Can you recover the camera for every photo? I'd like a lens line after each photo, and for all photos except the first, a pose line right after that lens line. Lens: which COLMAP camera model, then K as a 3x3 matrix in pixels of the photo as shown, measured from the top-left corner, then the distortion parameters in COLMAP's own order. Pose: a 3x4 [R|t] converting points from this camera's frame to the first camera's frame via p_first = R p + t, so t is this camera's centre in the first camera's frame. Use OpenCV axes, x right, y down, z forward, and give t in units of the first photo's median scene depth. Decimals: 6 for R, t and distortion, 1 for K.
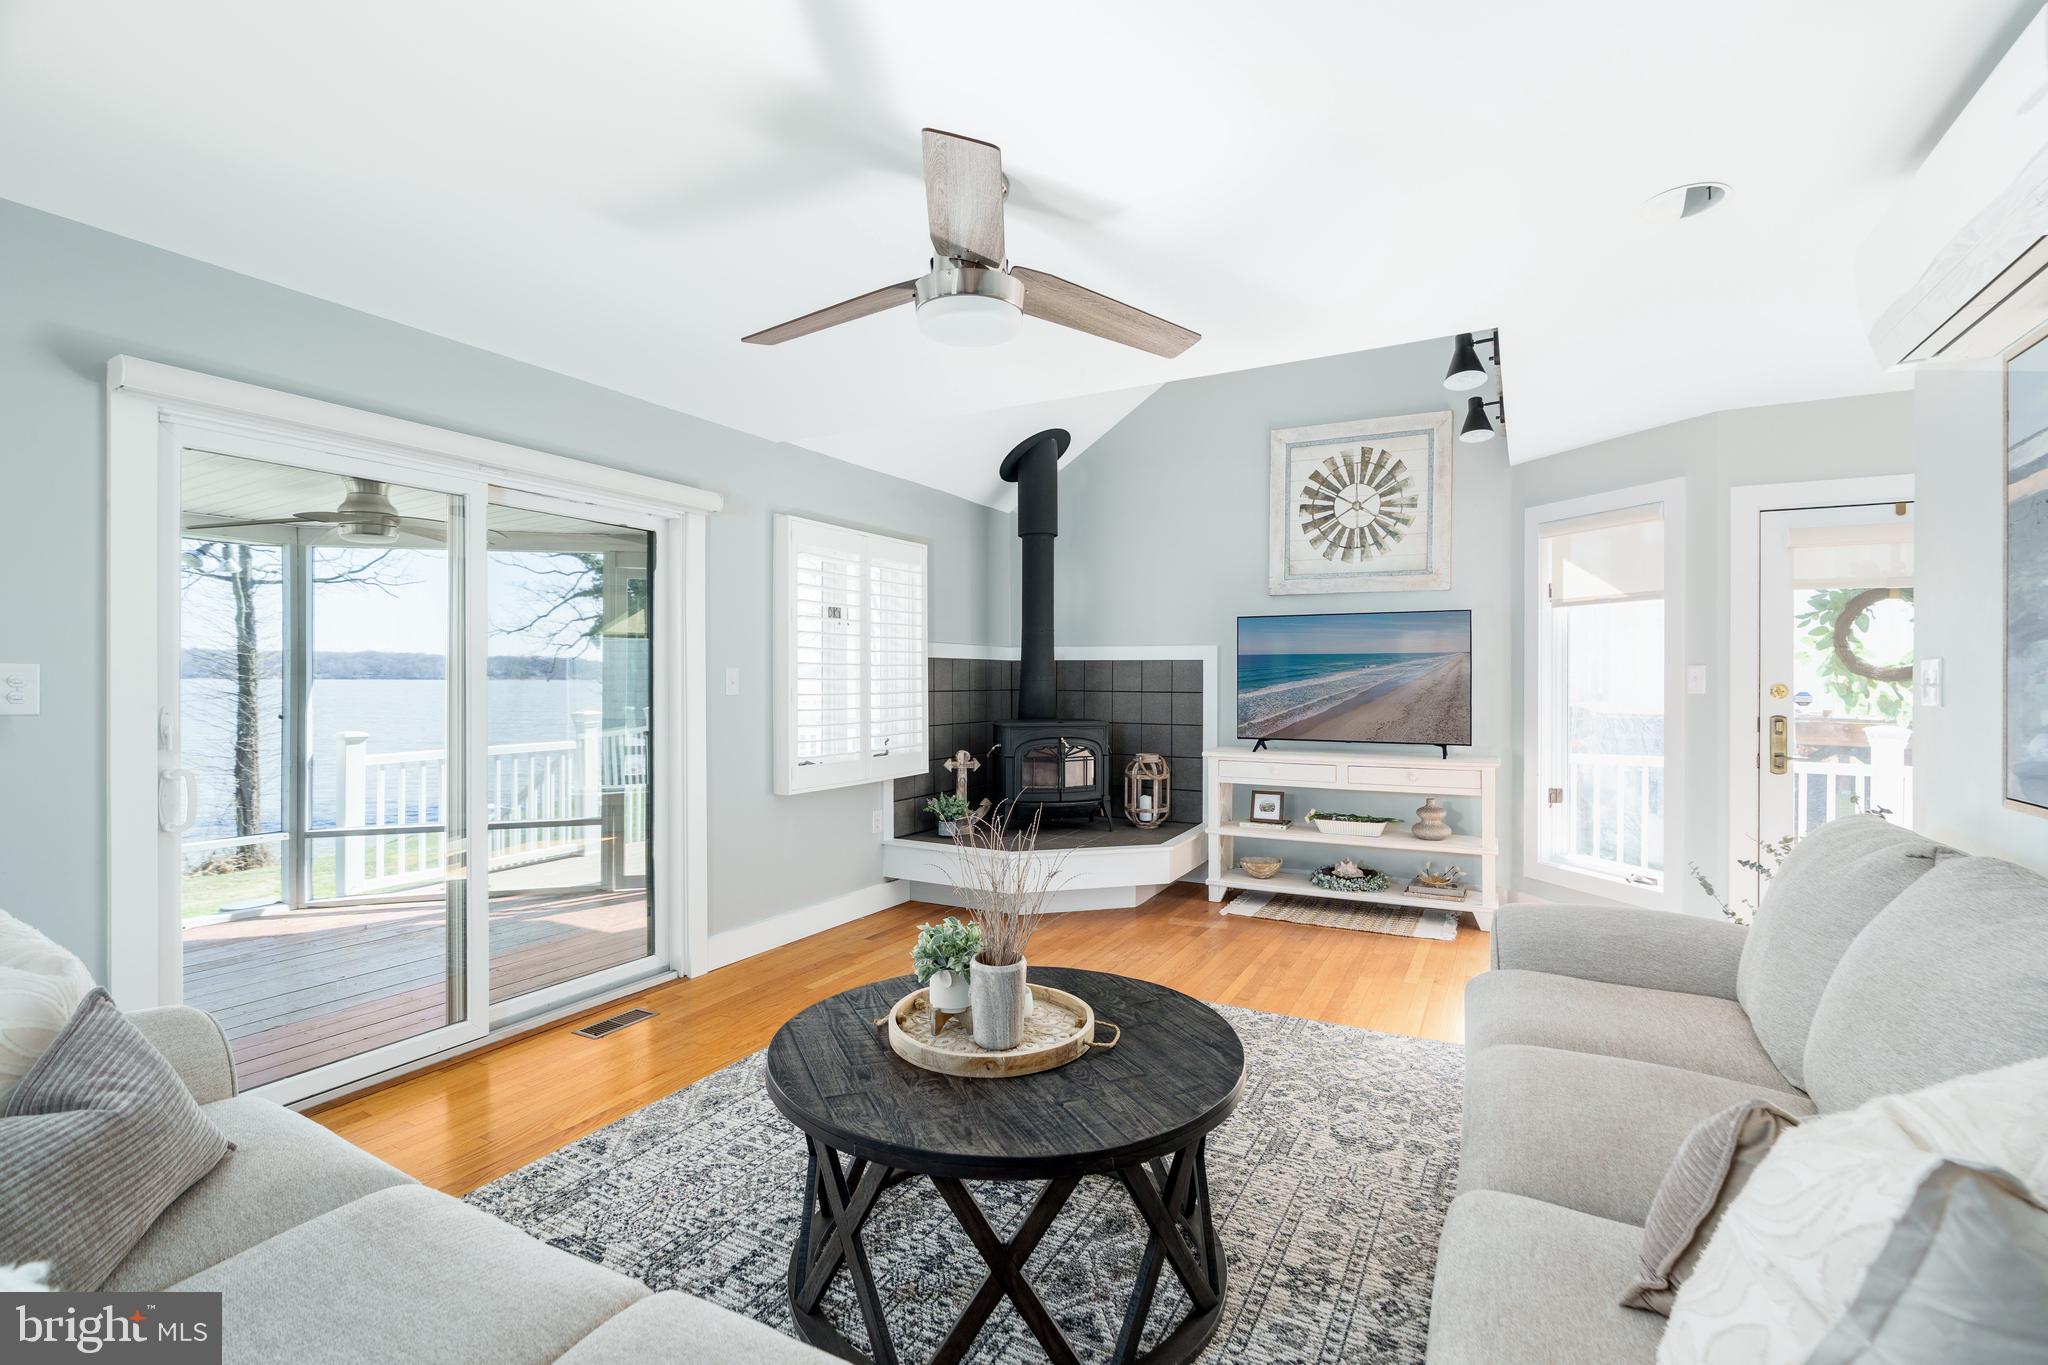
lens RADIAL K [[924.8, 0, 1033.7], [0, 924.8, 685.2], [0, 0, 1]] dist [-0.003701, 0.000234]
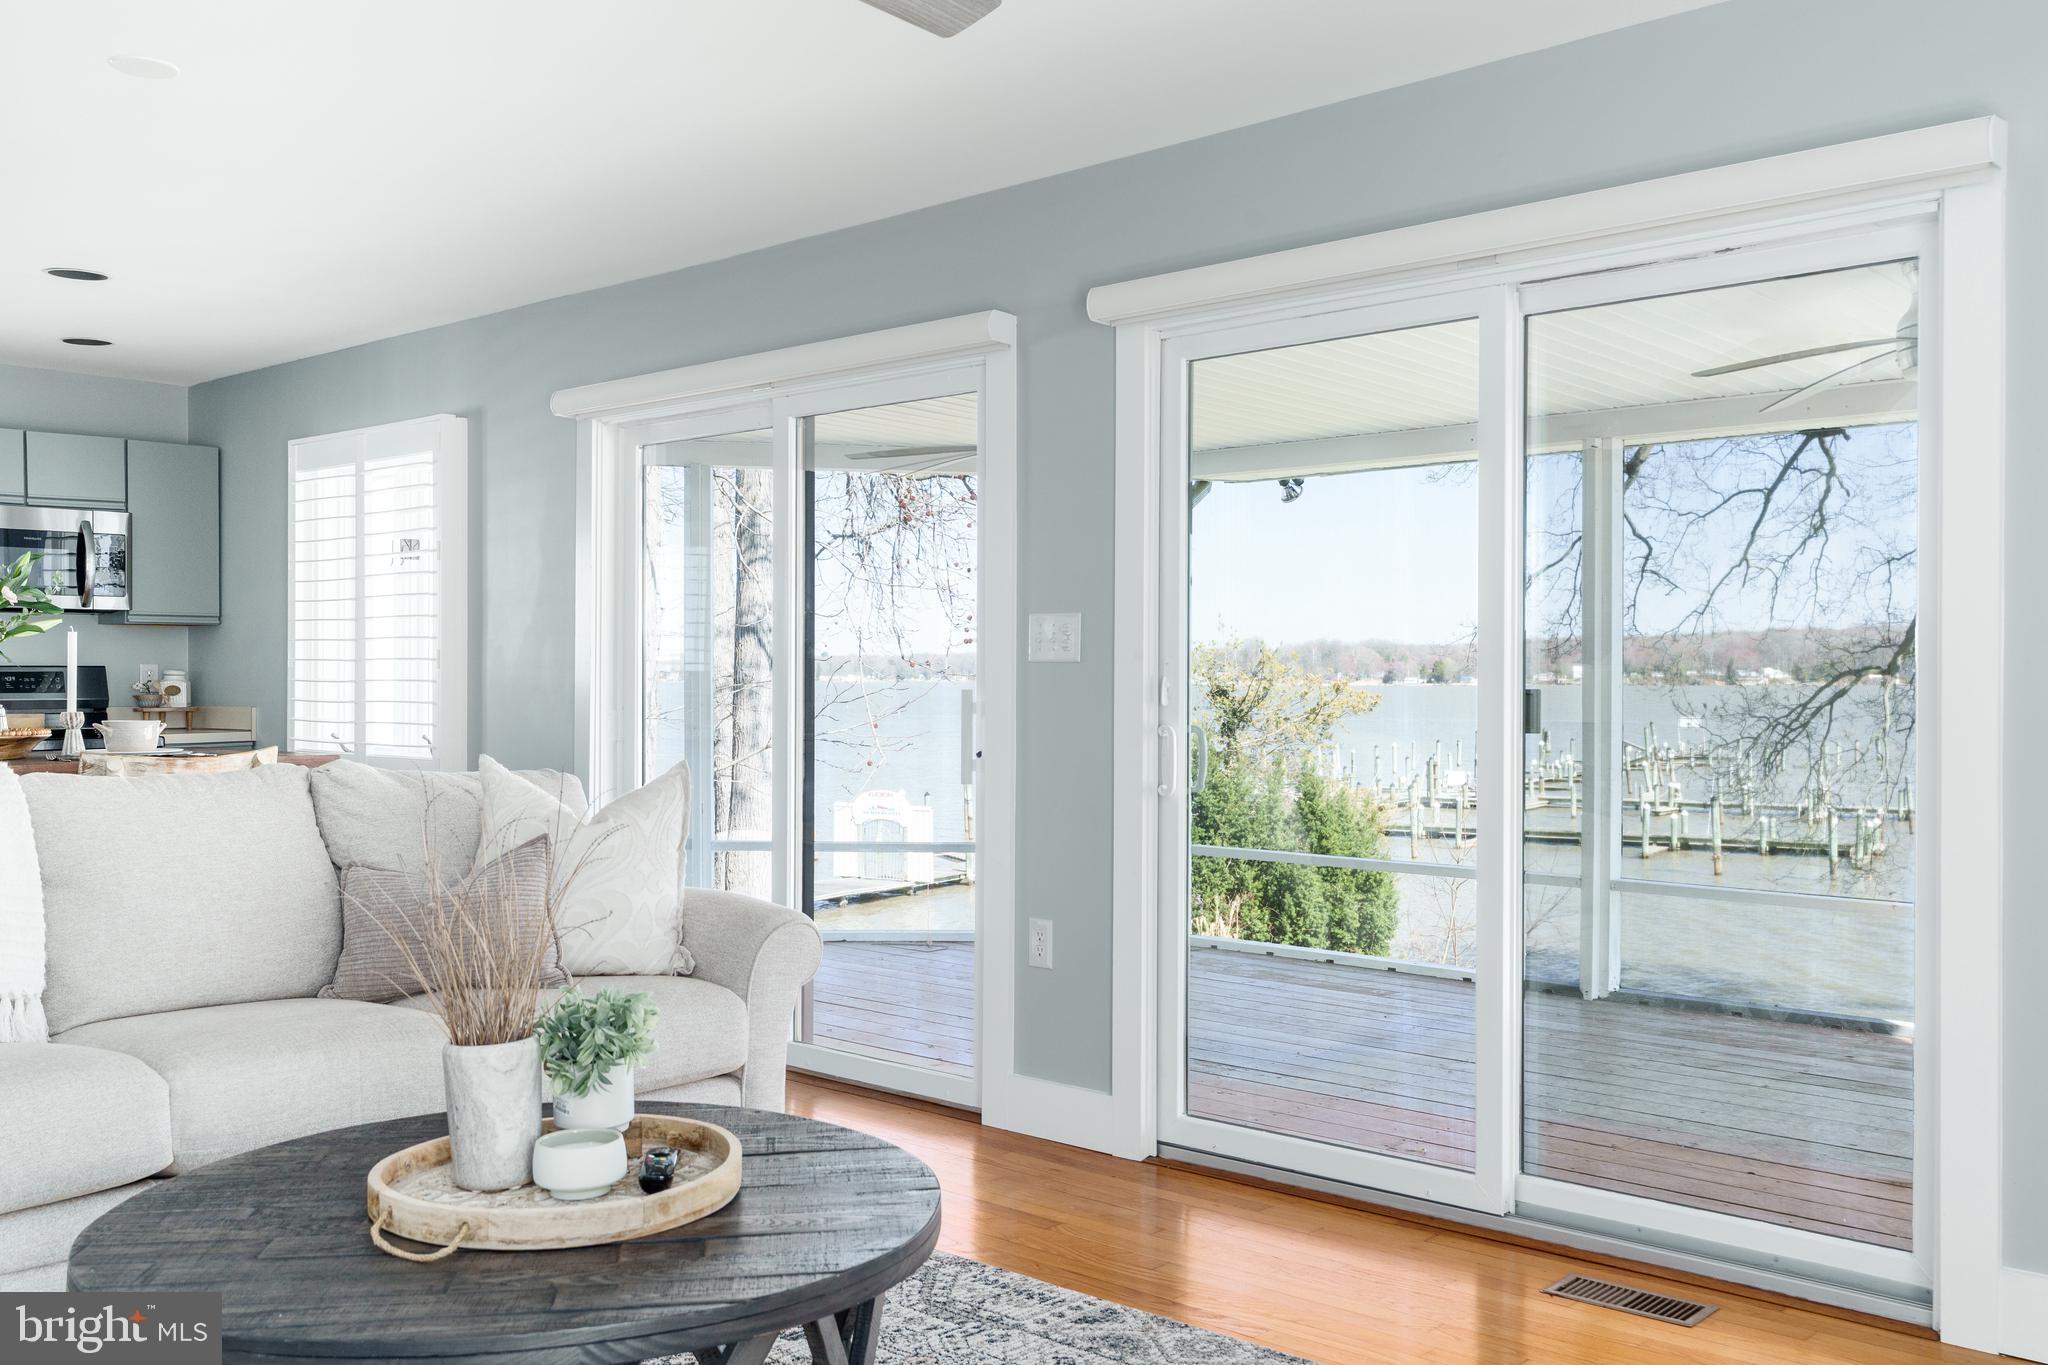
lens RADIAL K [[1807.5, 0, 1003.4], [0, 1807.5, 697.5], [0, 0, 1]] dist [0.013432, -0.005304]
pose [[-0.259354, 0.003318, -0.965777, 0.362860], [-0.009725, 0.999934, 0.006047, 0.026621], [0.965733, 0.010960, -0.259304, 0.592402]]
